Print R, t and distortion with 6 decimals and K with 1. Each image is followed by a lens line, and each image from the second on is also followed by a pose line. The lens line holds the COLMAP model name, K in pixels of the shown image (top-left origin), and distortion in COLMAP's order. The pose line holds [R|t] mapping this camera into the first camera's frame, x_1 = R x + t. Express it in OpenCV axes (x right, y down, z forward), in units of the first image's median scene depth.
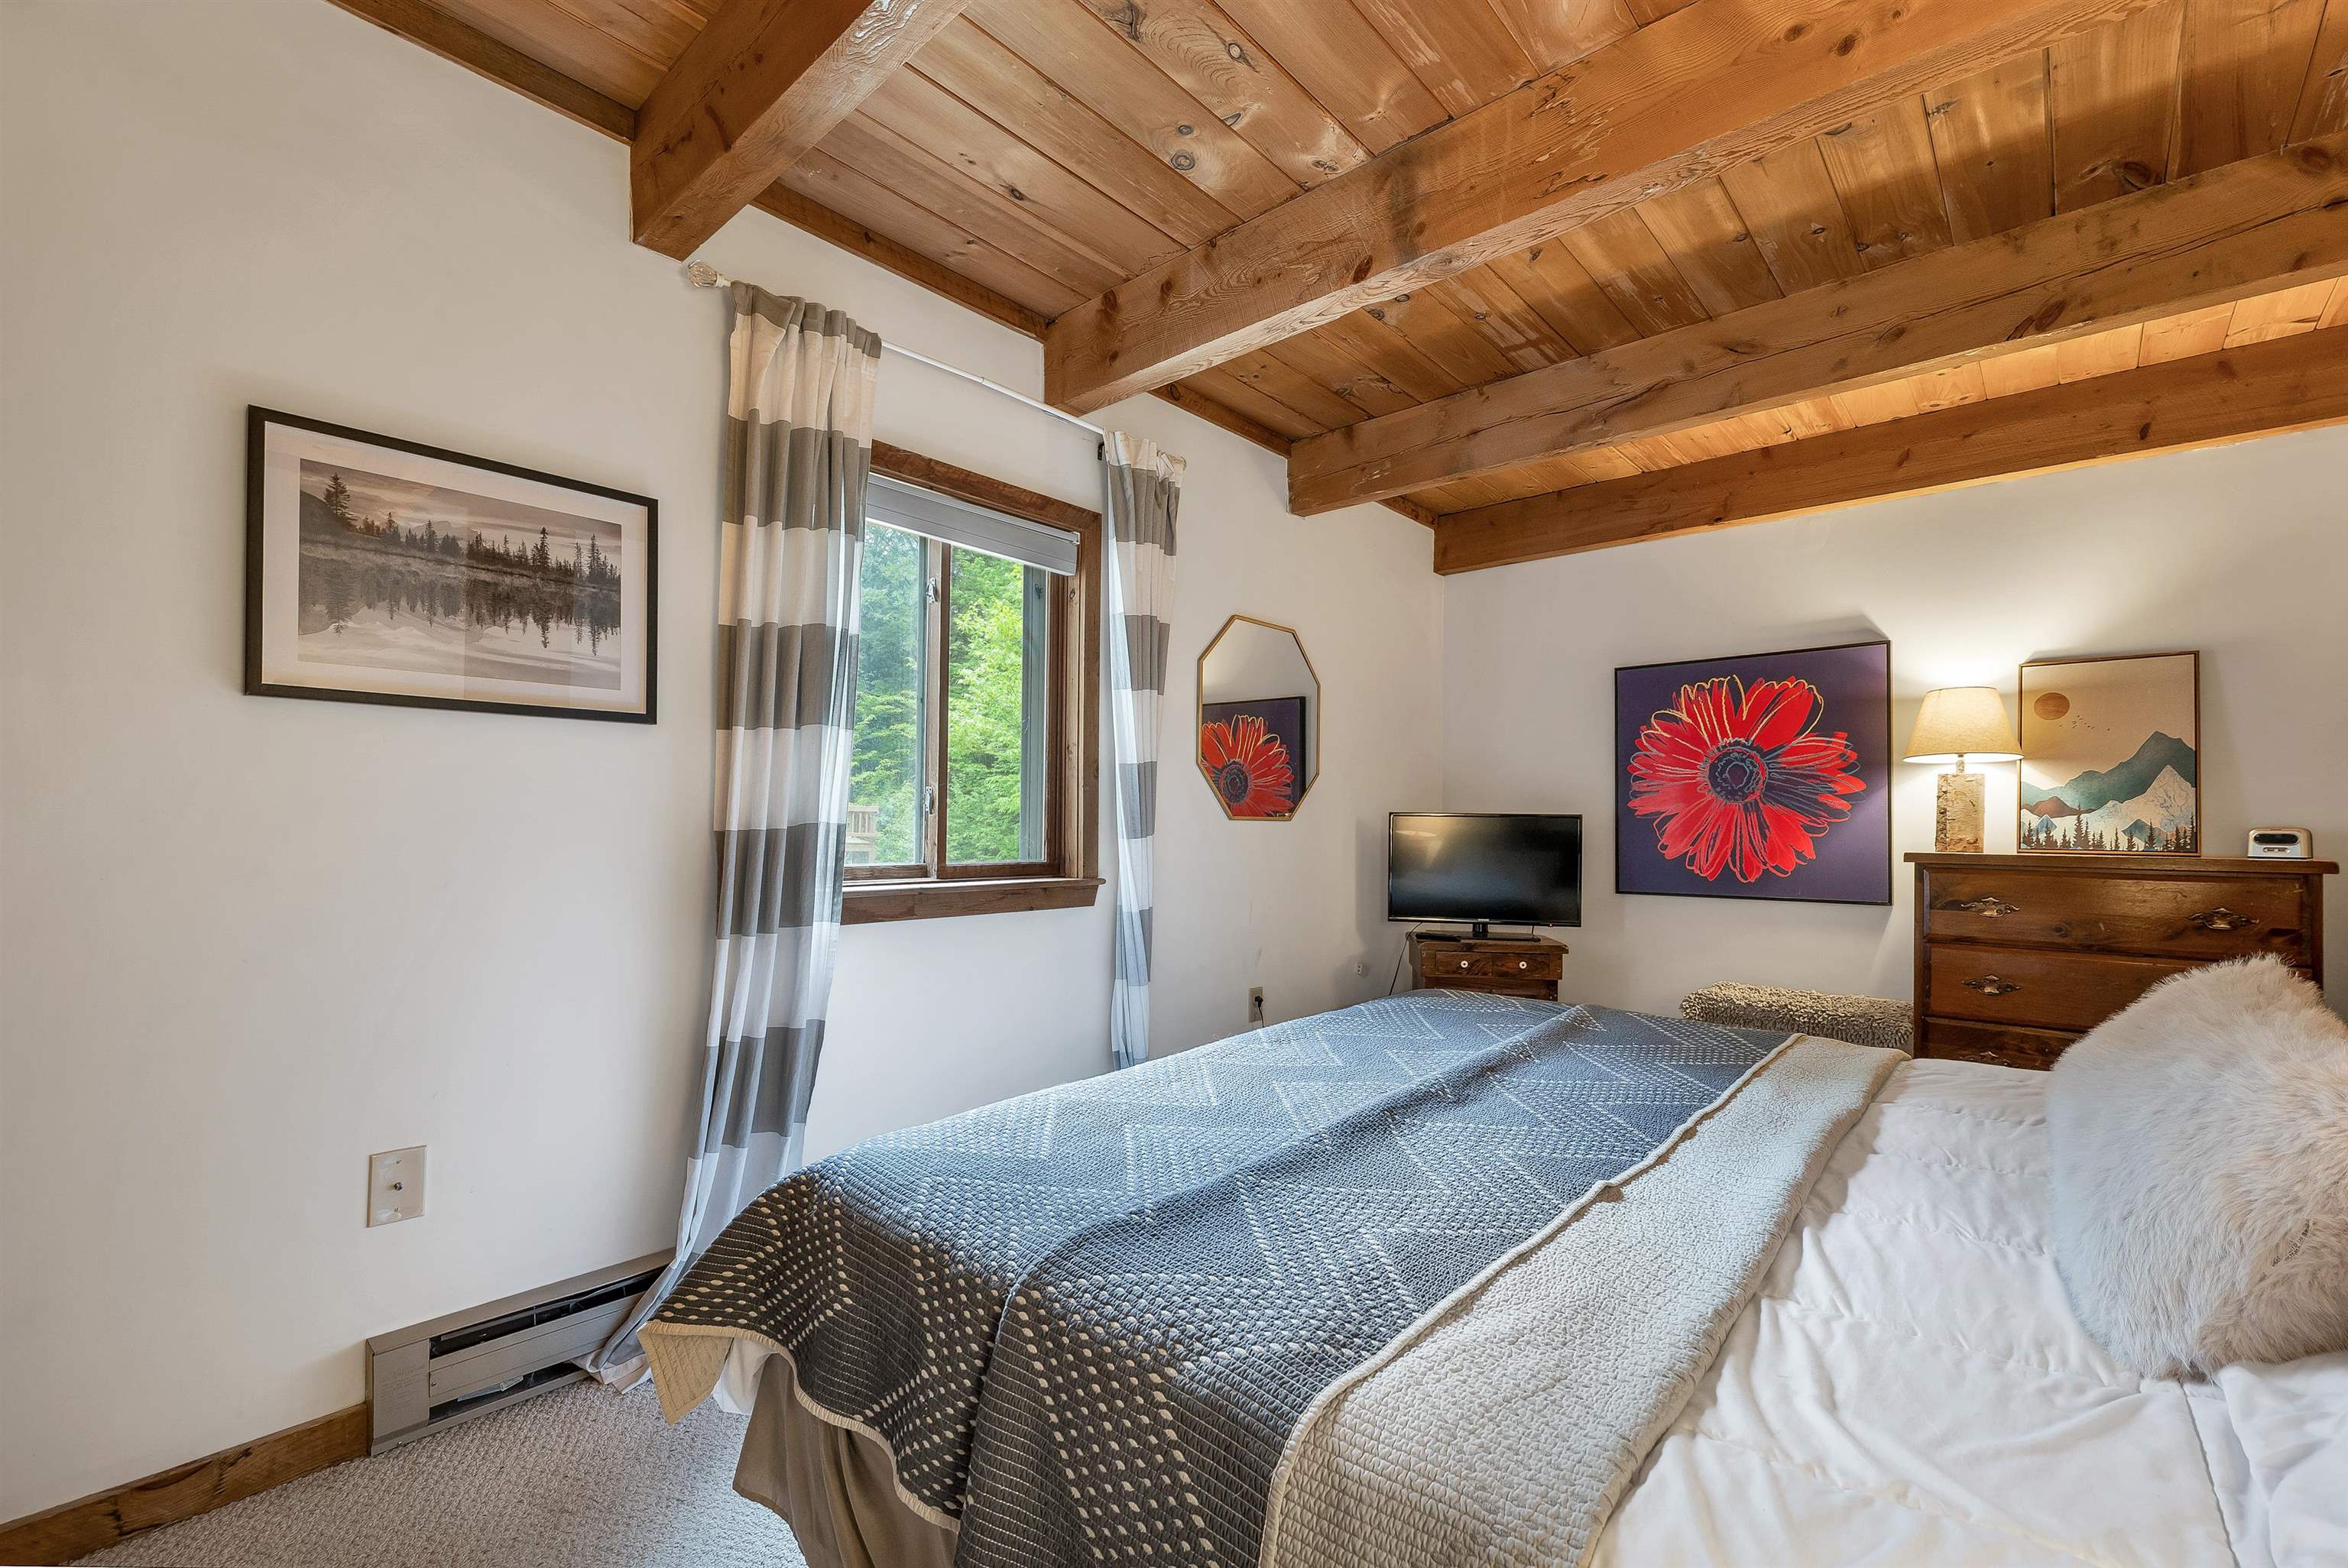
lens RADIAL K [[1011.2, 0, 1187.3], [0, 1011.2, 798.5], [0, 0, 1]] dist [0.002585, 0.000050]
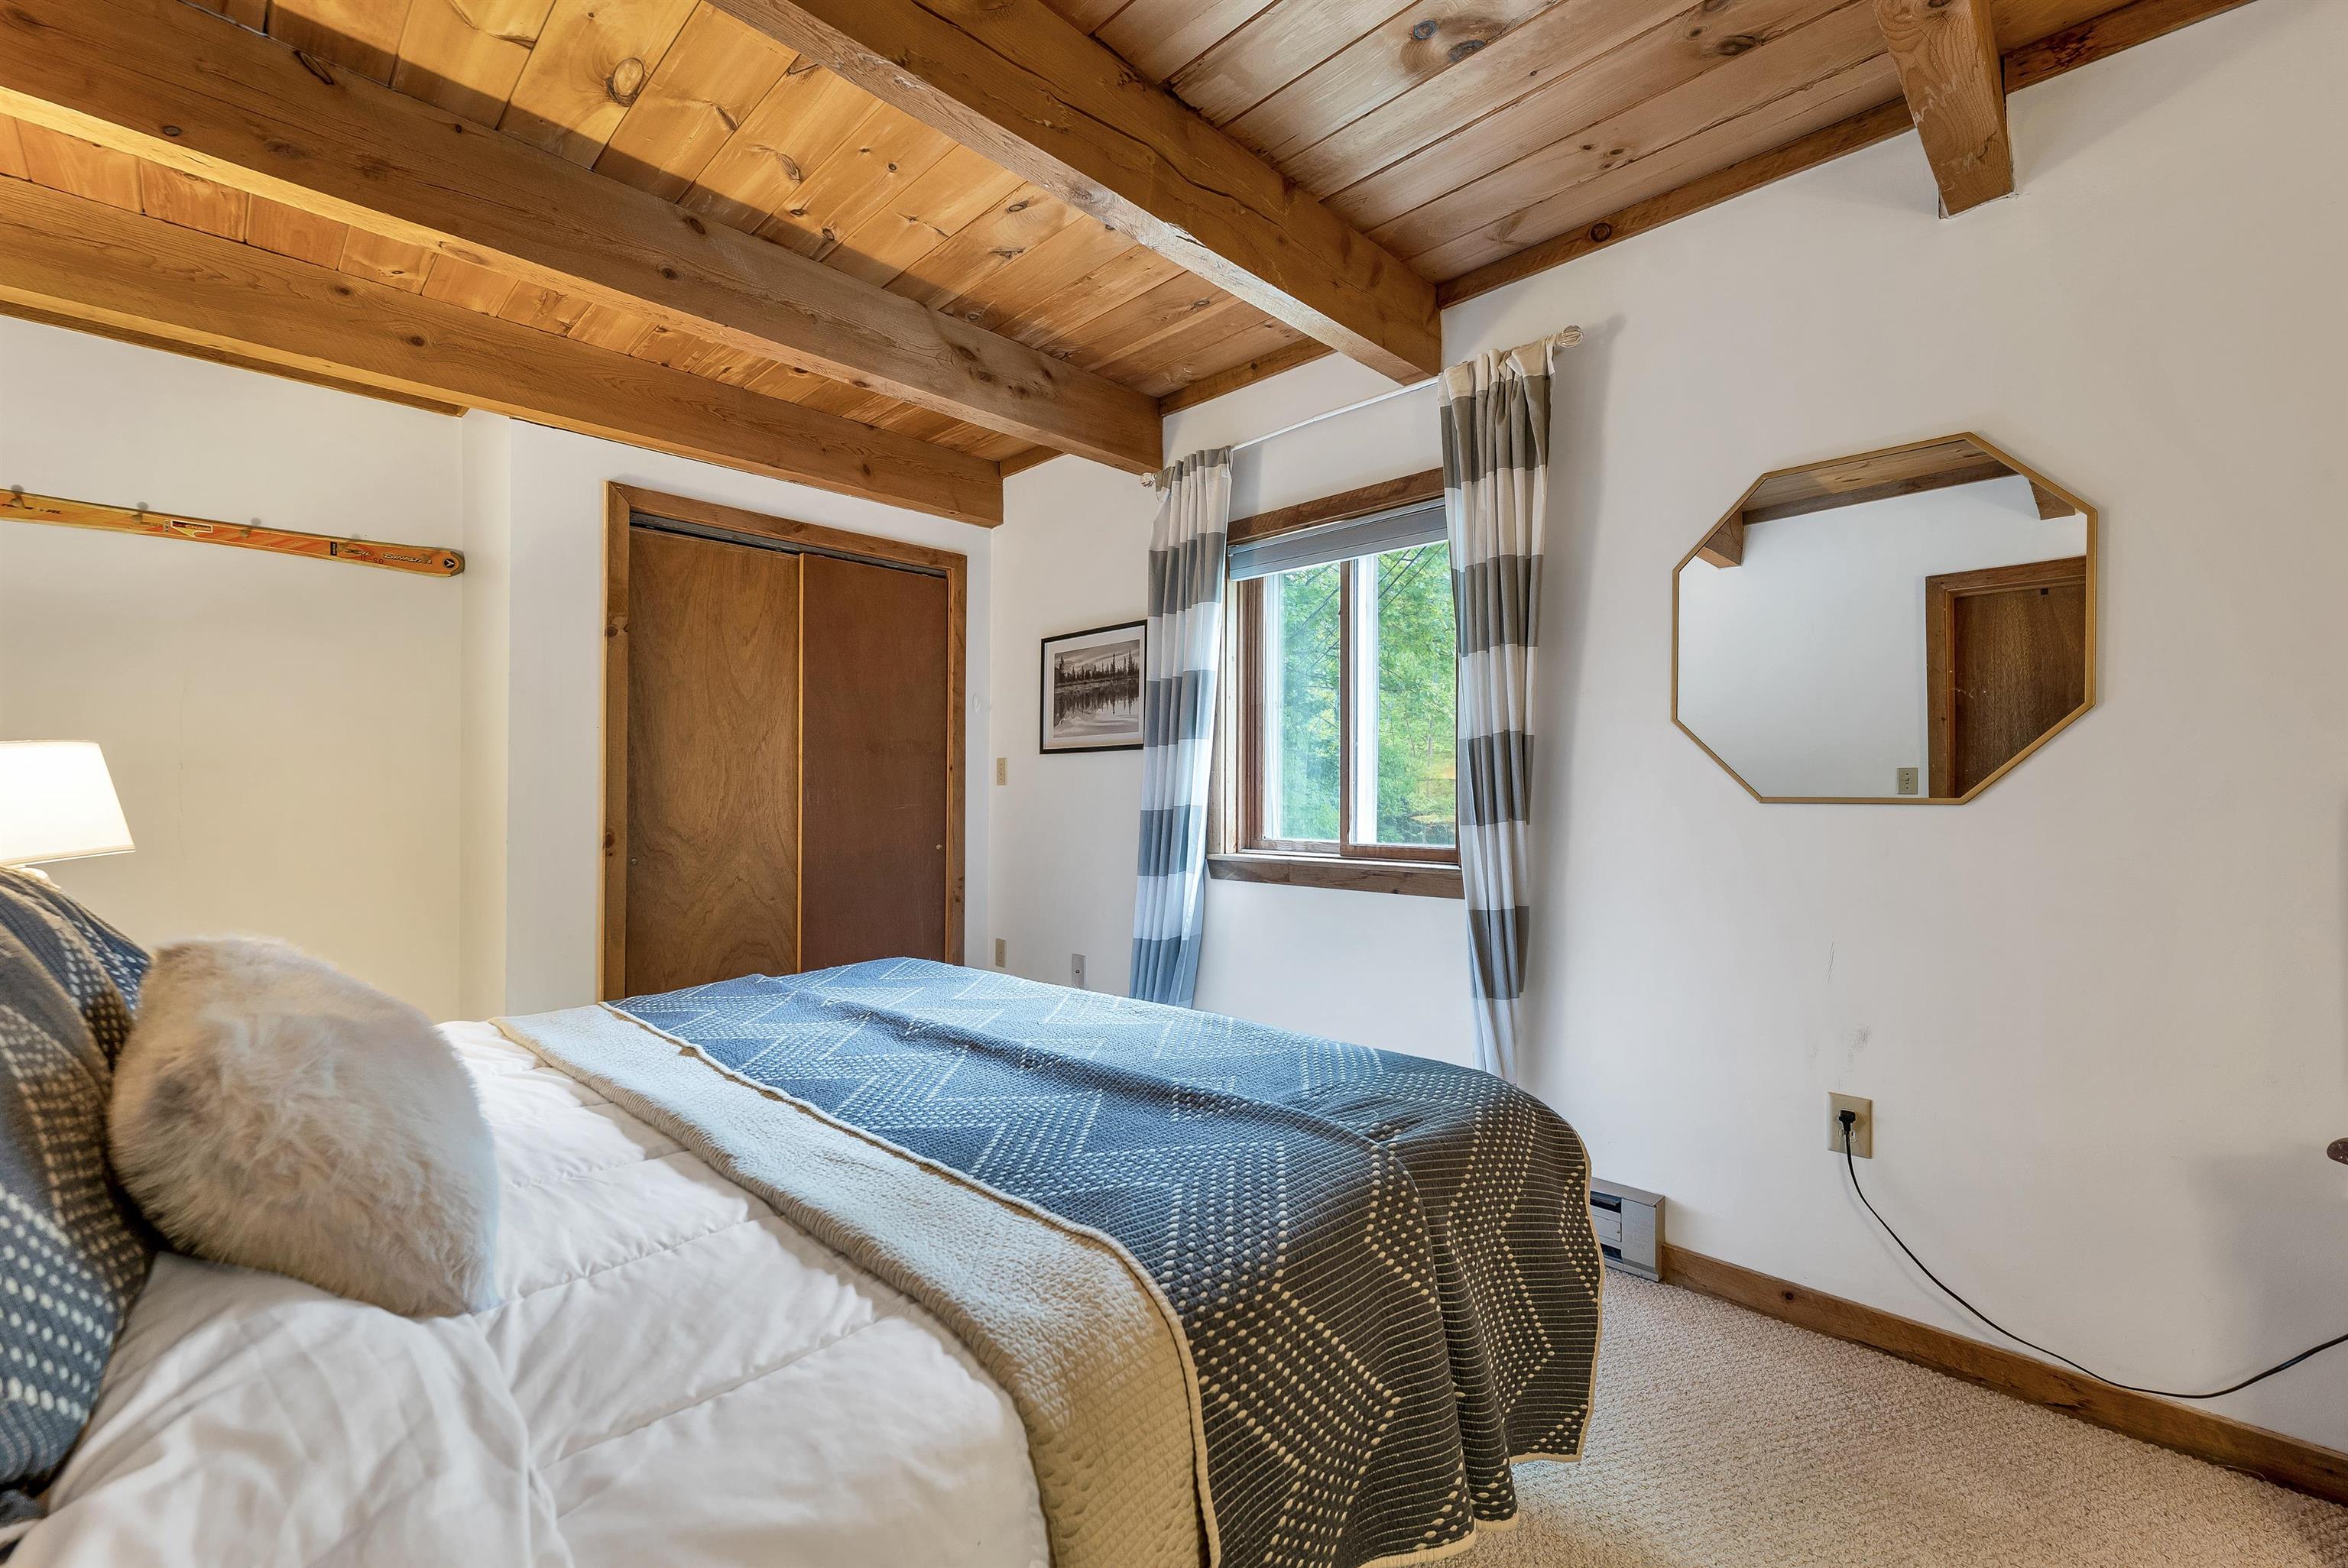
lens RADIAL K [[1011.2, 0, 1188.5], [0, 1011.2, 785.5], [0, 0, 1]] dist [0.002585, 0.000050]
pose [[-0.068128, -0.026133, -0.997334, 1.262765], [0.015218, 0.999513, -0.027230, 0.039396], [0.997561, -0.017032, -0.067697, 1.255342]]
